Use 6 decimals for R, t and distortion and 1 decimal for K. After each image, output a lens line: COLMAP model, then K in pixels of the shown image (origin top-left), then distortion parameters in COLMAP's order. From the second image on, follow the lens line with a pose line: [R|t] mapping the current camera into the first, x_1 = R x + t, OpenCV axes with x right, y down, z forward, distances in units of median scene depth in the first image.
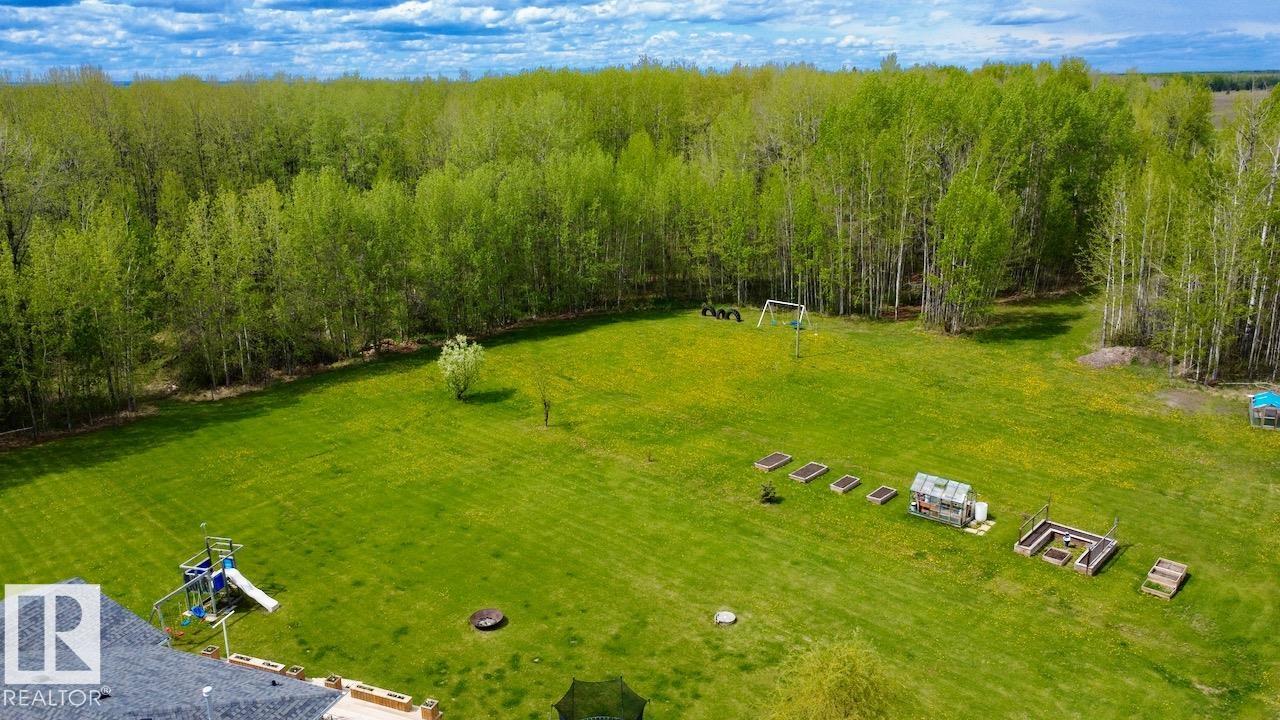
lens RADIAL K [[961.7, 0, 638.6], [0, 961.7, 361.0], [0, 0, 1]] dist [0.004375, -0.004456]
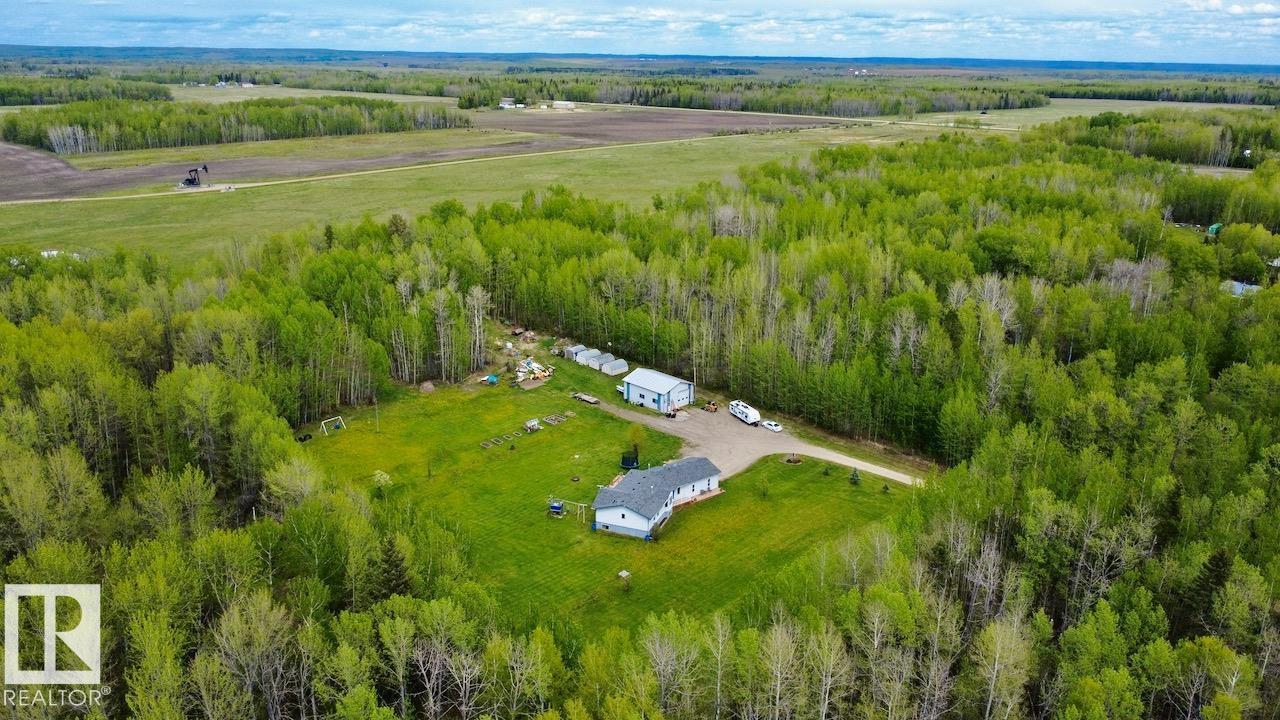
lens RADIAL K [[961.7, 0, 640.2], [0, 961.7, 361.9], [0, 0, 1]] dist [0.004375, -0.004456]
pose [[0.004491, -0.299289, 0.954152, -2.391499], [0.271191, 0.918769, 0.286914, -0.784800], [-0.962515, 0.257468, 0.085290, 0.166722]]
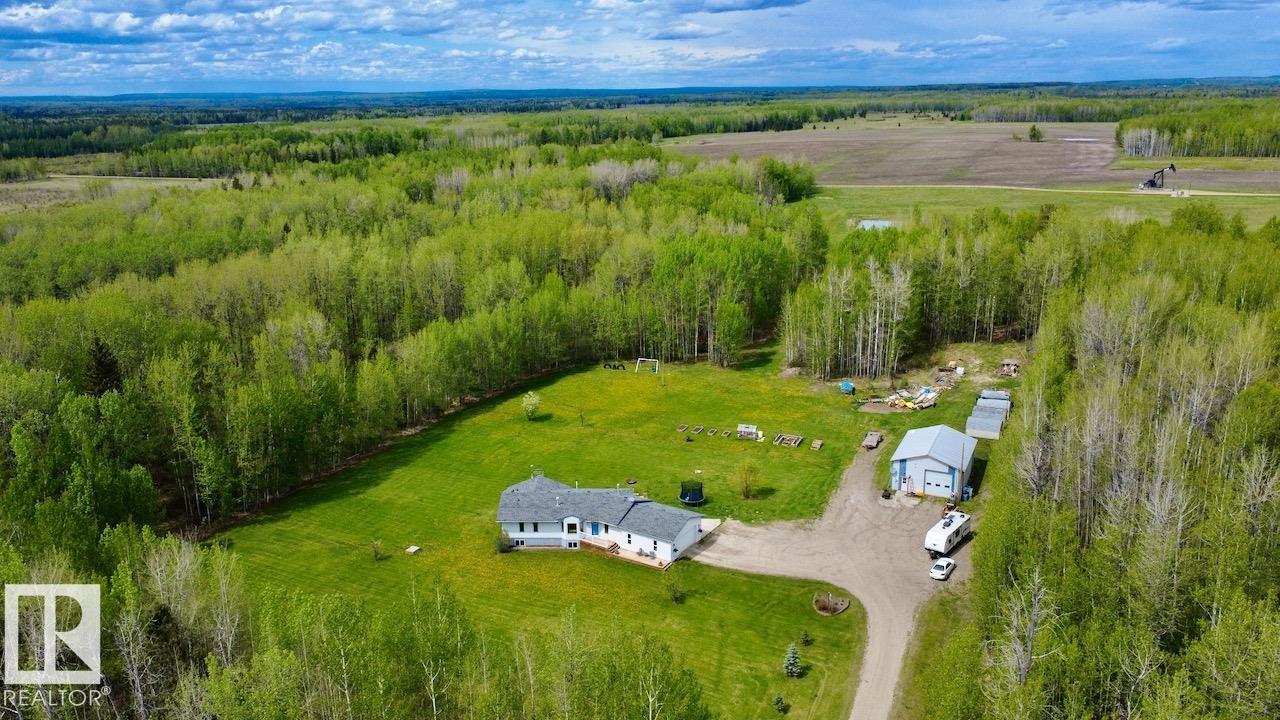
lens RADIAL K [[961.7, 0, 642.2], [0, 961.7, 365.2], [0, 0, 1]] dist [0.004375, -0.004456]
pose [[0.944025, -0.095132, 0.315858, -0.683747], [0.097143, 0.995226, 0.009413, -0.090182], [-0.315246, 0.021797, 0.948760, -1.288195]]
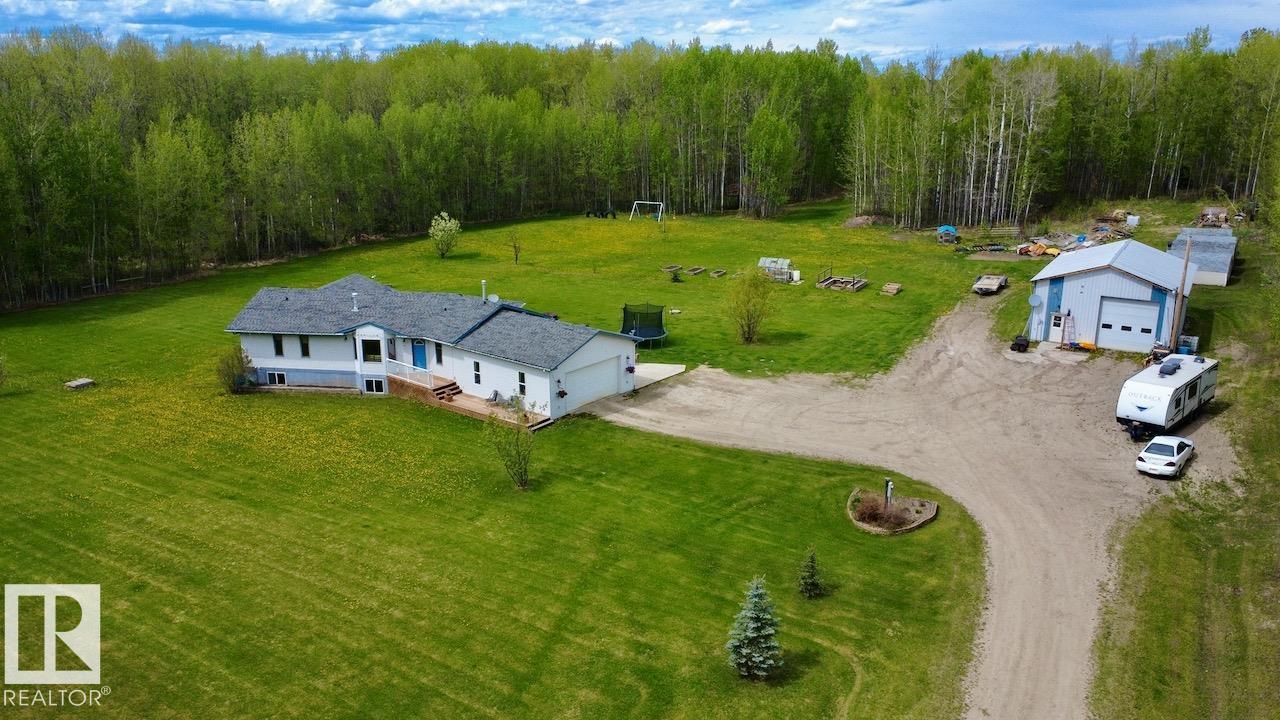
lens RADIAL K [[961.7, 0, 639.4], [0, 961.7, 361.0], [0, 0, 1]] dist [0.004375, -0.004456]
pose [[0.973303, -0.052715, 0.223386, -0.248992], [0.053635, 0.998559, 0.001952, 0.222656], [-0.223167, 0.010082, 0.974728, -0.499564]]
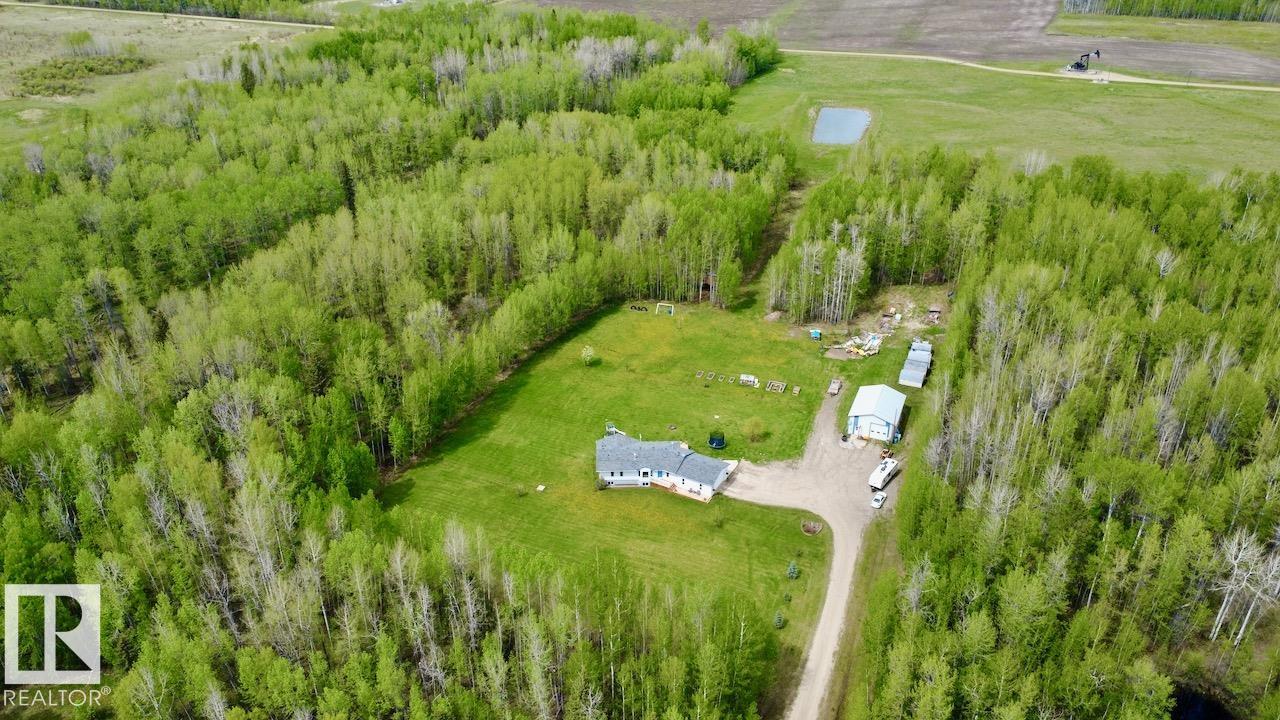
lens RADIAL K [[961.7, 0, 643.9], [0, 961.7, 365.9], [0, 0, 1]] dist [0.004375, -0.004456]
pose [[0.922177, -0.175343, 0.344737, -1.155254], [0.095443, 0.966933, 0.236497, -0.715128], [-0.374806, -0.185190, 0.908419, -1.973585]]
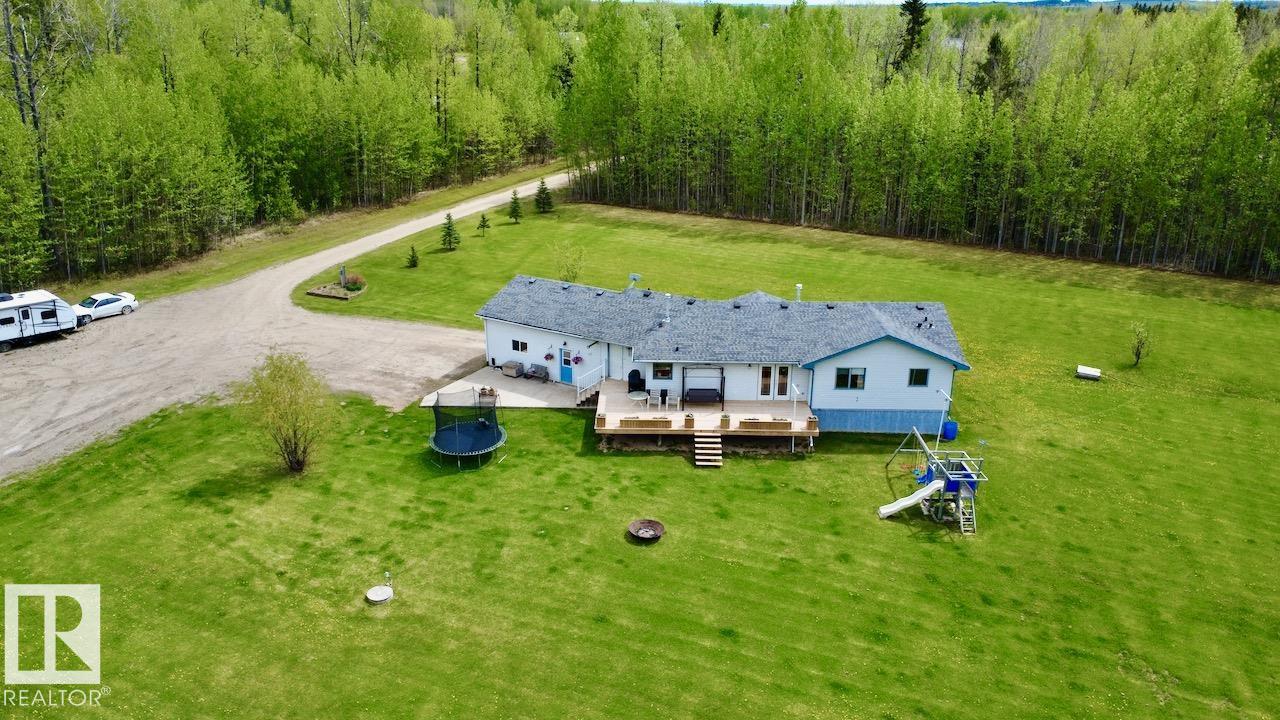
lens RADIAL K [[961.7, 0, 640.7], [0, 961.7, 366.6], [0, 0, 1]] dist [0.004375, -0.004456]
pose [[-0.939665, 0.127304, -0.317527, 0.073175], [-0.091818, 0.800272, 0.592565, -0.246863], [0.329544, 0.585967, -0.740299, 0.982398]]
